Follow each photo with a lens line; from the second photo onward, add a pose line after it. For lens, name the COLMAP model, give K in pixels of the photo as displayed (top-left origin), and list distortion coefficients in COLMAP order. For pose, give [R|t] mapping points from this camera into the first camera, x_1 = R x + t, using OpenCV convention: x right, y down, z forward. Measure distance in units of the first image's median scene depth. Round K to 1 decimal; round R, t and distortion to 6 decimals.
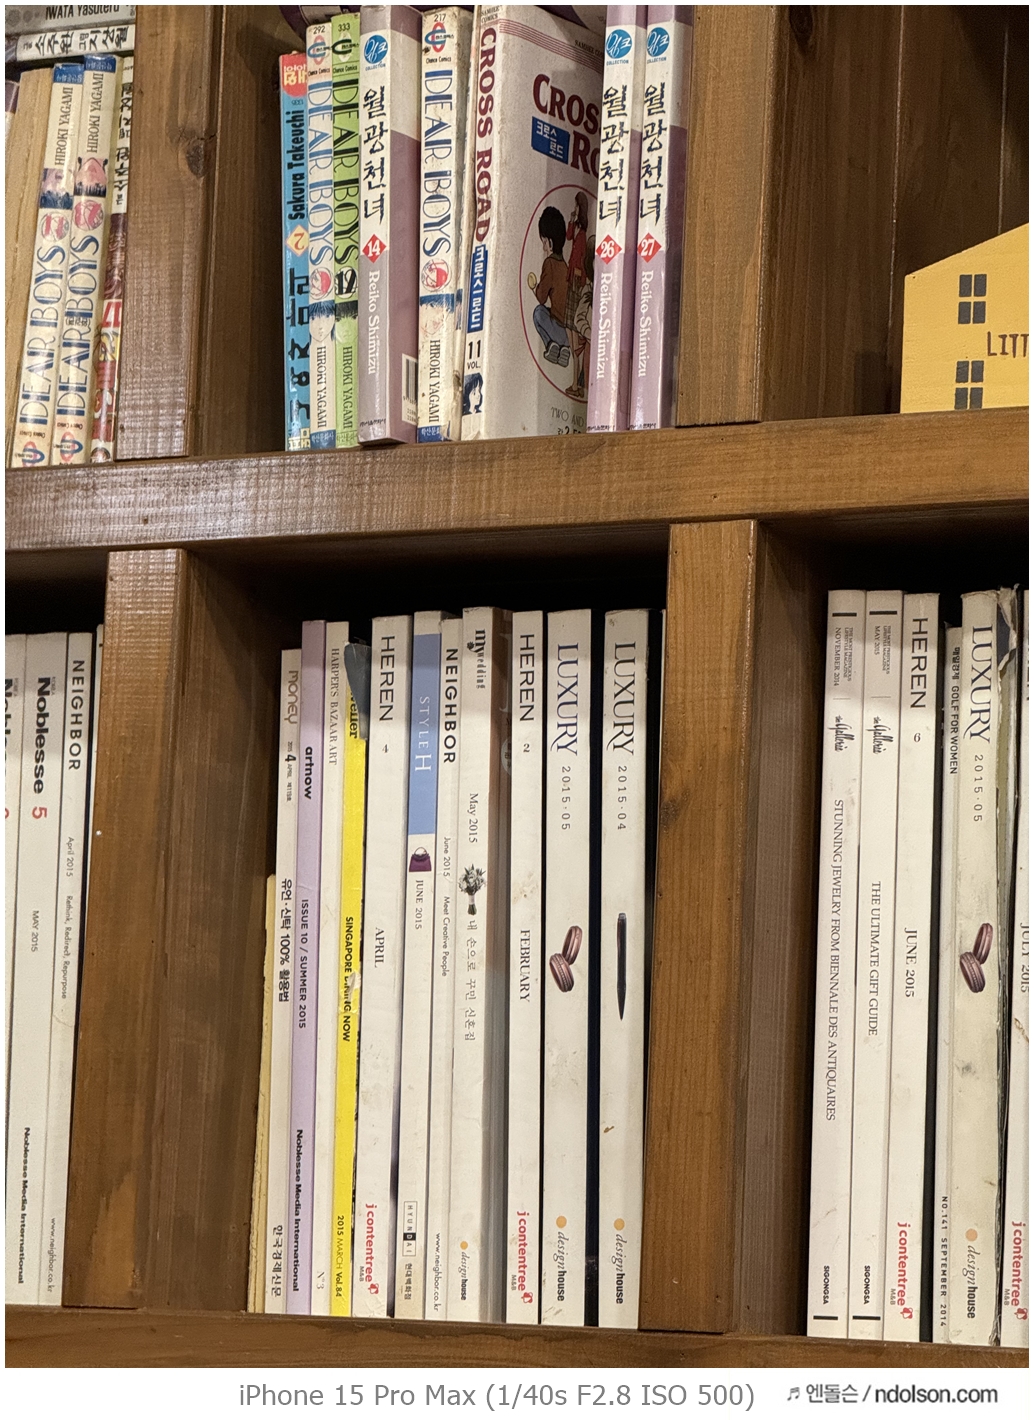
lens RADIAL K [[5277.8, 0, 518.9], [0, 5277.8, 785.7], [0, 0, 1]] dist [0.311389, -2.271060]
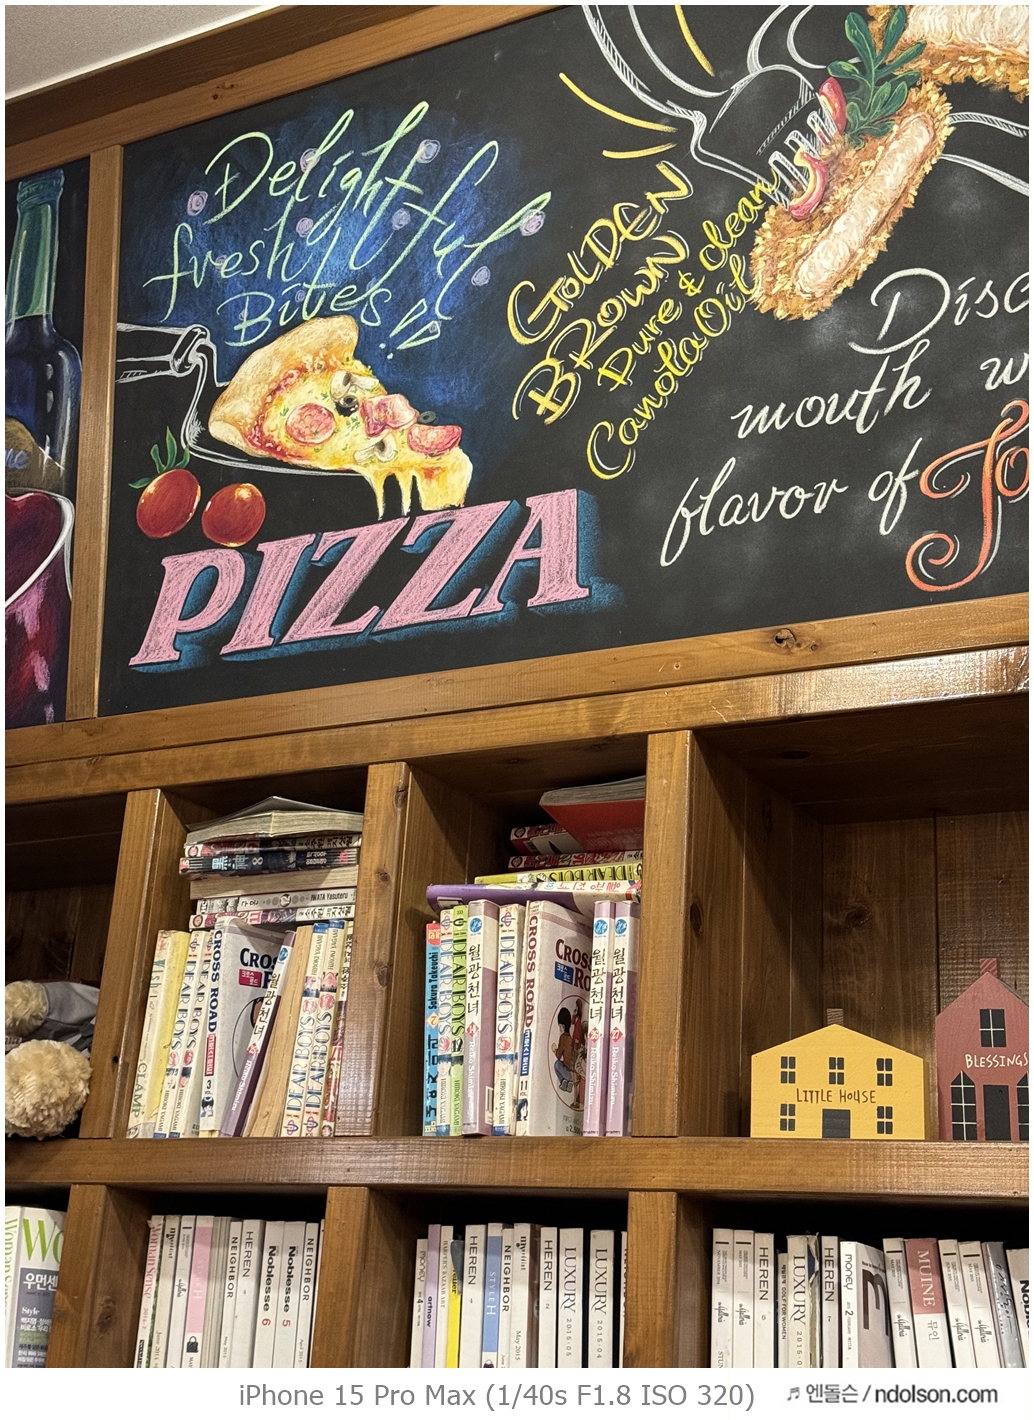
lens RADIAL K [[2099.3, 0, 517.0], [0, 2099.3, 710.0], [0, 0, 1]] dist [0.141198, -0.040816]
pose [[0.999783, 0.020701, -0.002367, -0.011618], [-0.020750, 0.978904, -0.203263, -0.059206], [-0.001891, 0.203268, 0.979121, 0.223195]]
